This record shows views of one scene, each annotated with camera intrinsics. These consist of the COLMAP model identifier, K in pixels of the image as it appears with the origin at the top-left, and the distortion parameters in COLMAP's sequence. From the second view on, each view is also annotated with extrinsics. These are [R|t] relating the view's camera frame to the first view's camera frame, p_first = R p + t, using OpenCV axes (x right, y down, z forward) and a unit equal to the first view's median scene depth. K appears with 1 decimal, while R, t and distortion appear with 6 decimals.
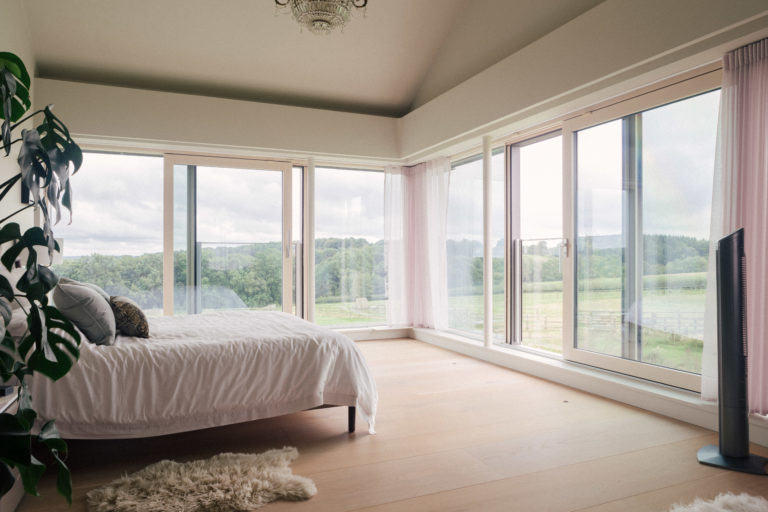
lens RADIAL K [[523.0, 0, 384.0], [0, 523.0, 256.0], [0, 0, 1]] dist [-0.002755, -0.000497]
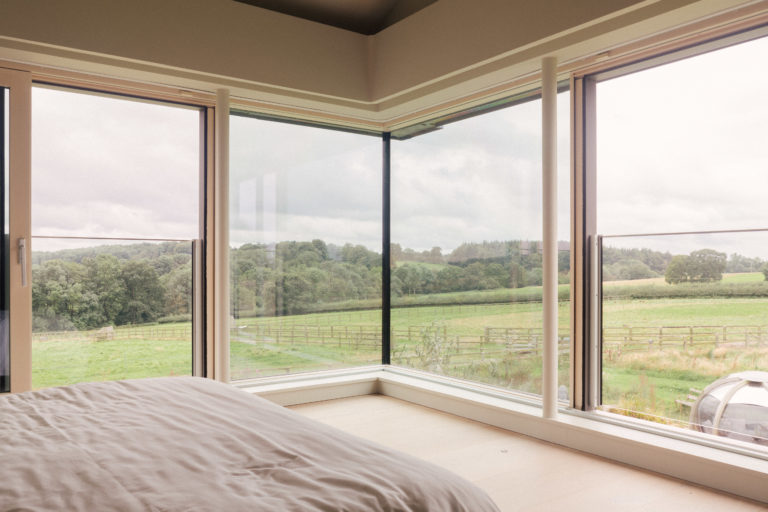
lens RADIAL K [[627.4, 0, 379.2], [0, 627.4, 281.0], [0, 0, 1]] dist [0.011384, 0.007576]
pose [[0.980052, -0.002150, 0.198728, -0.129954], [-0.003272, 0.999631, 0.026949, 0.001273], [-0.198713, -0.027062, 0.979684, 0.341266]]
